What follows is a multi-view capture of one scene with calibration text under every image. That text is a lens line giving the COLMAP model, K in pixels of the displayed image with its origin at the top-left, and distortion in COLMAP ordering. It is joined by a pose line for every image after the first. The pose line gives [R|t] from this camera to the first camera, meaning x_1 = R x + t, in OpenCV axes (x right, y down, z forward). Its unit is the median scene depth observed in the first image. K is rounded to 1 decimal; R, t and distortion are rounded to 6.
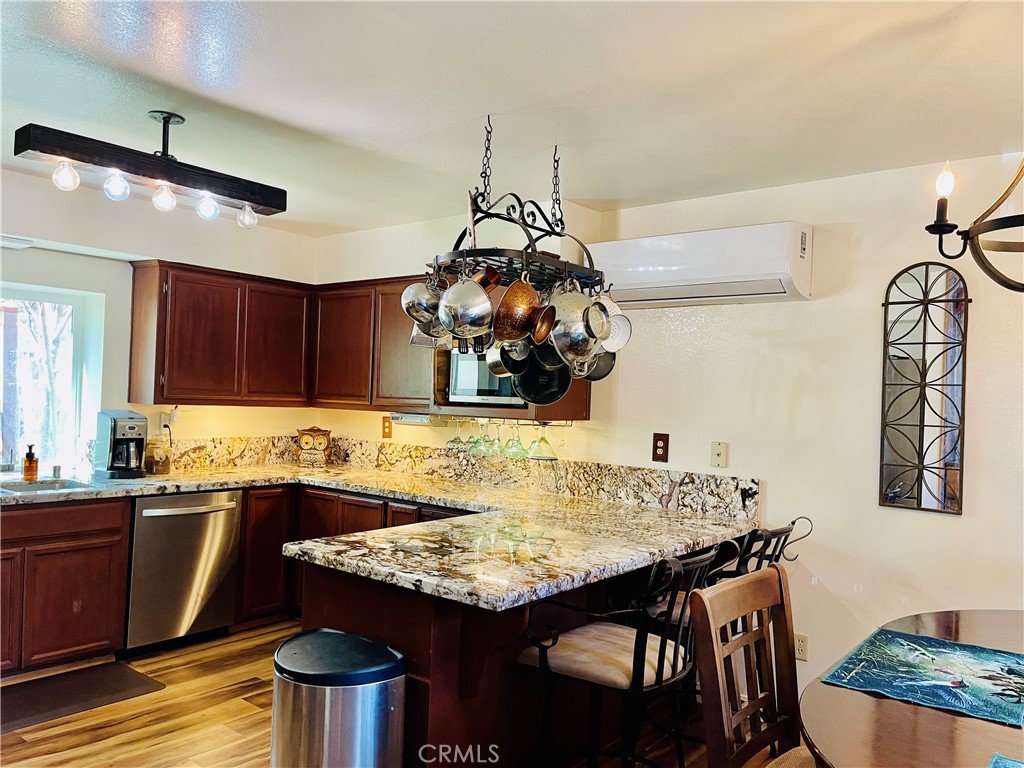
lens RADIAL K [[780.8, 0, 512.0], [0, 780.8, 384.0], [0, 0, 1]] dist [0.018865, -0.001405]
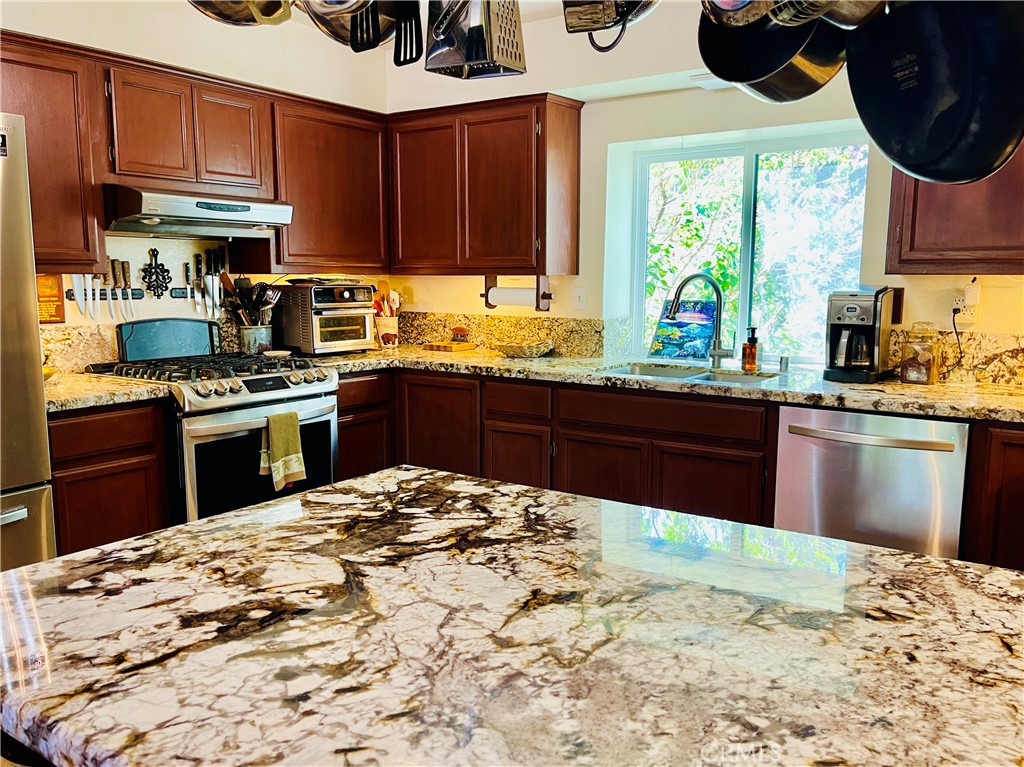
lens RADIAL K [[780.8, 0, 512.0], [0, 780.8, 383.5], [0, 0, 1]] dist [0.018865, -0.001405]
pose [[0.077440, 0.093336, -0.992619, 0.182433], [0.012146, 0.995446, 0.094549, 0.053227], [0.996923, -0.019378, 0.075953, 0.663183]]
